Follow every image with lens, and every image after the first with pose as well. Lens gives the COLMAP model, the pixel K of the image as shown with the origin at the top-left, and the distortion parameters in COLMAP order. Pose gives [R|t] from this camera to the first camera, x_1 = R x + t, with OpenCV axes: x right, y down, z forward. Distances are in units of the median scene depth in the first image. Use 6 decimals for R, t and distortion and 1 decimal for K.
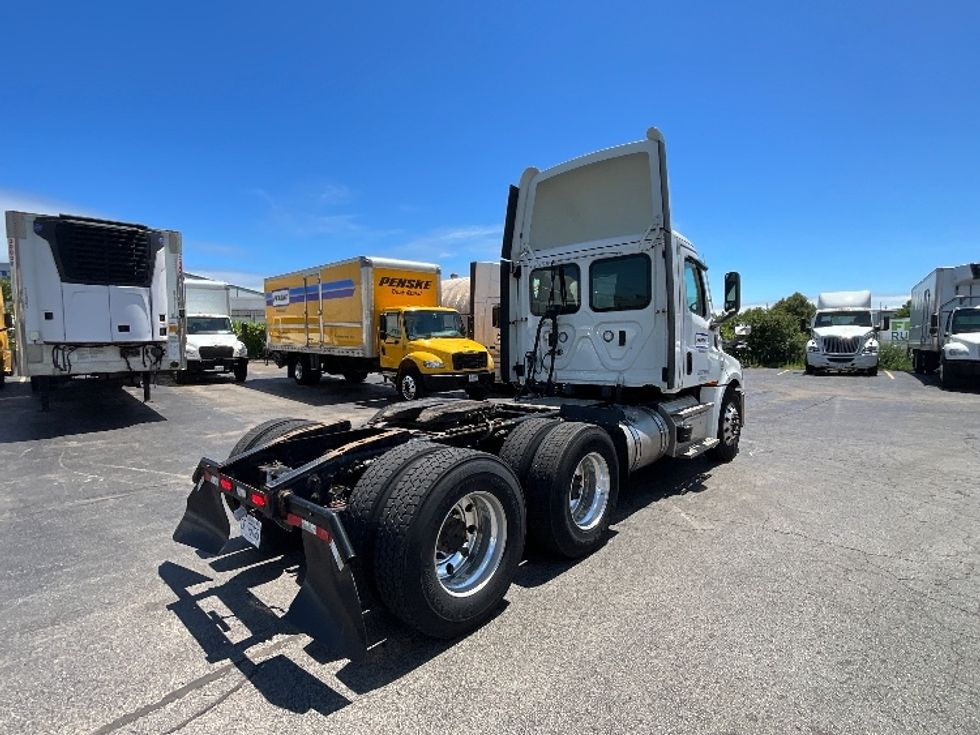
lens RADIAL K [[478.8, 0, 490.0], [0, 478.8, 367.5], [0, 0, 1]] dist [0.003743, 0.001147]
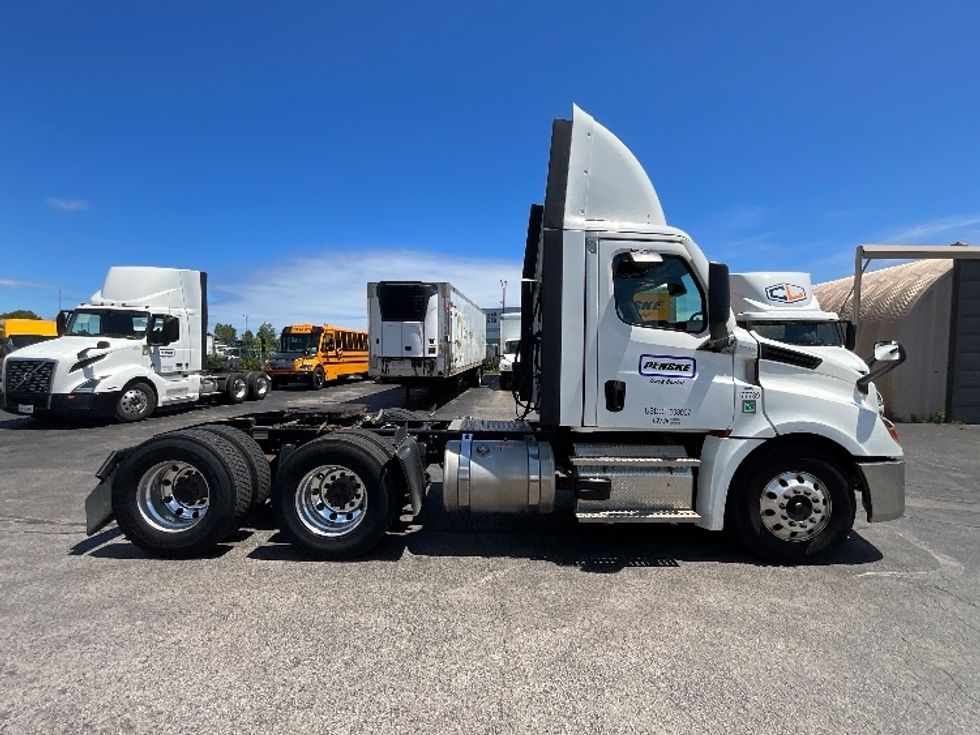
lens RADIAL K [[429.1, 0, 490.0], [0, 429.1, 367.5], [0, 0, 1]] dist [0.000846, 0.000242]
pose [[0.688632, 0.033672, -0.724329, 0.610532], [-0.061858, 0.998008, -0.012414, -0.026575], [0.722468, 0.053355, 0.689343, 0.326689]]
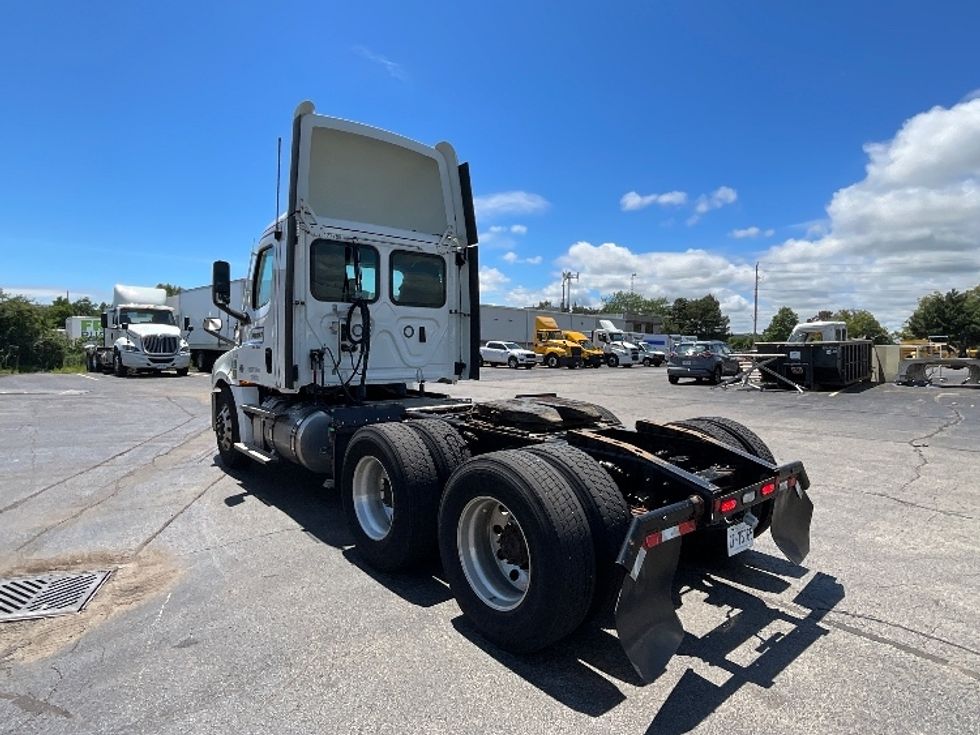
lens RADIAL K [[547.7, 0, 490.0], [0, 547.7, 367.5], [0, 0, 1]] dist [-0.000909, 0.000260]
pose [[0.120078, -0.028110, 0.992366, -0.725268], [0.035019, 0.999097, 0.024063, -0.012262], [-0.992147, 0.031862, 0.120954, 0.614301]]
